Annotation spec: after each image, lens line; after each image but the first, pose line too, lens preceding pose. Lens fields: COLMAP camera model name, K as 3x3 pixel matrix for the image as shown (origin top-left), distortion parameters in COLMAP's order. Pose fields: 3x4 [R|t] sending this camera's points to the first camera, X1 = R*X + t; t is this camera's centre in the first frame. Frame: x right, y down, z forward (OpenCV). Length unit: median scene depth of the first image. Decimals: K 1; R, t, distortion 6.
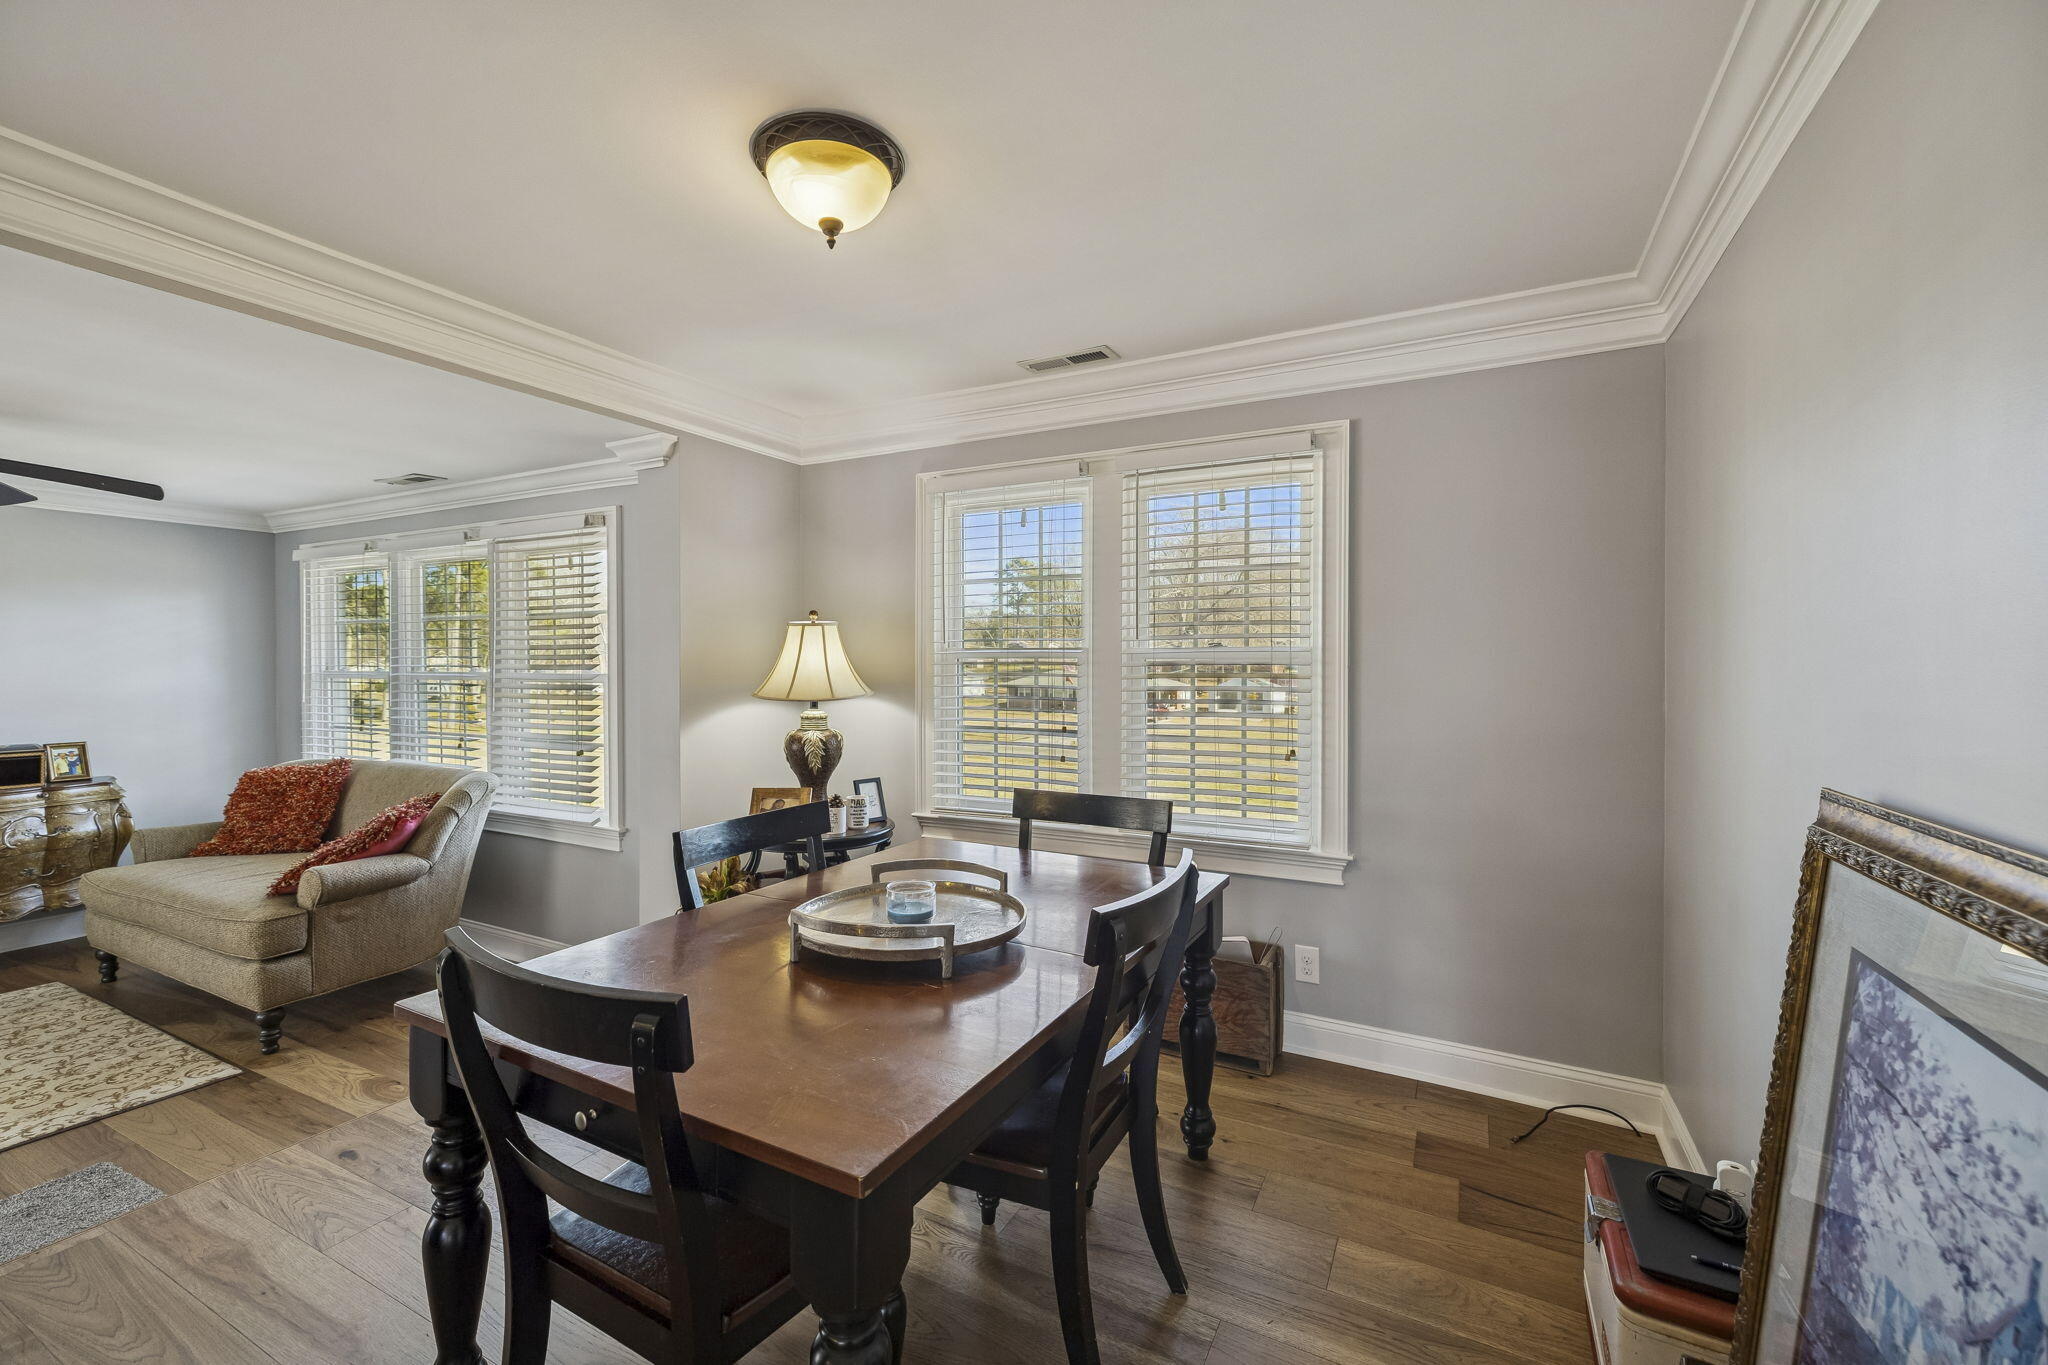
lens RADIAL K [[853.0, 0, 1017.1], [0, 853.0, 664.9], [0, 0, 1]] dist [0.006266, -0.000392]
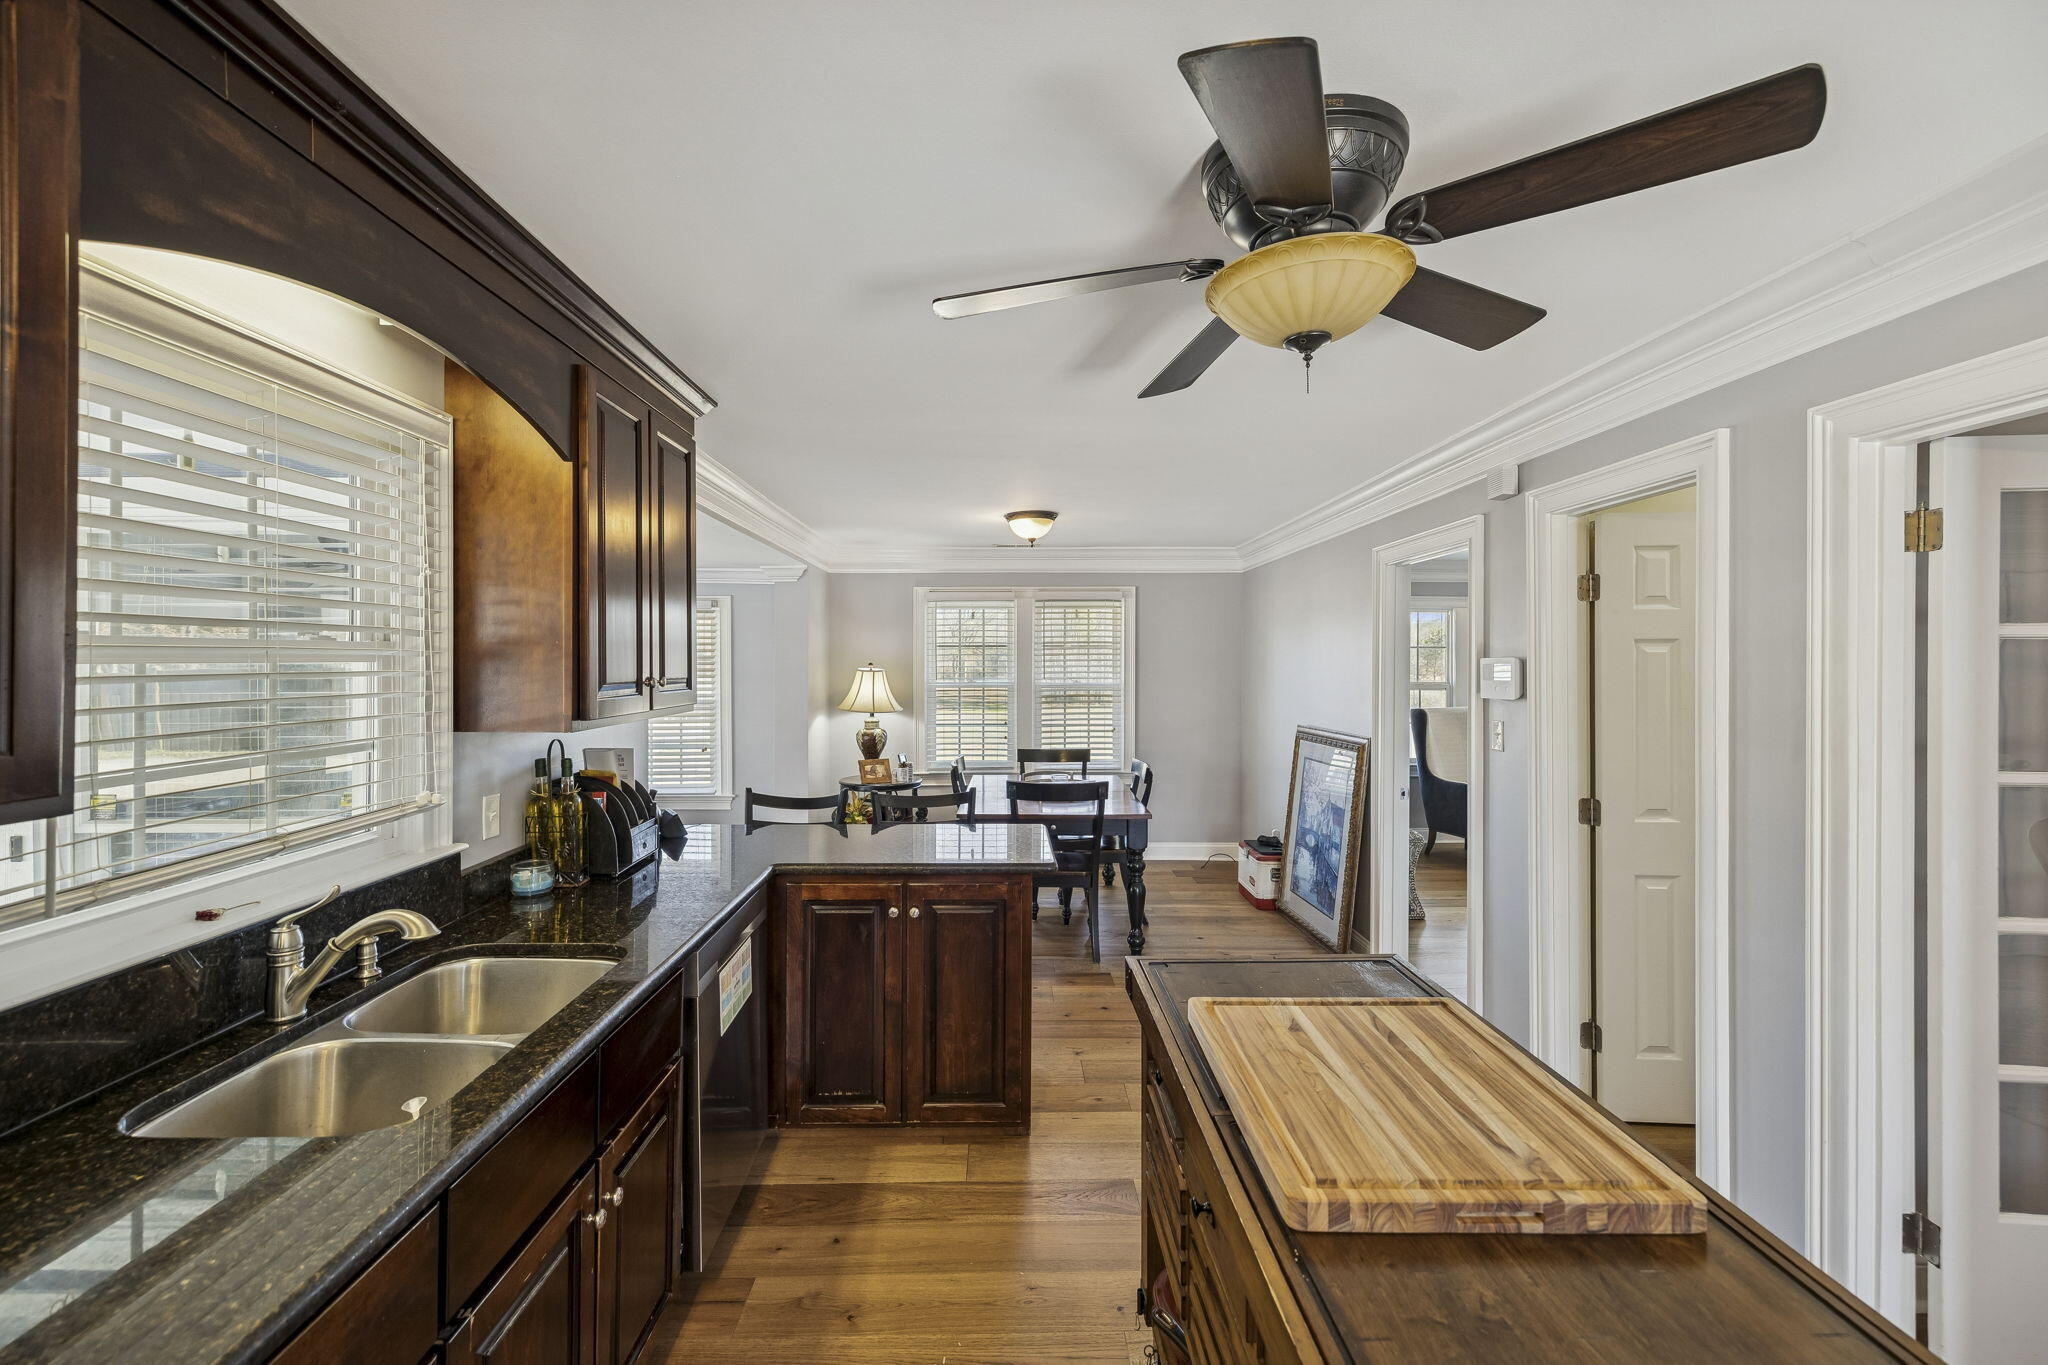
lens RADIAL K [[853.0, 0, 1017.1], [0, 853.0, 664.9], [0, 0, 1]] dist [0.006266, -0.000392]
pose [[0.877671, 0.000559, 0.479263, -0.770710], [0.001741, 0.999989, -0.004355, -0.046519], [-0.479260, 0.004657, 0.877660, -0.685714]]
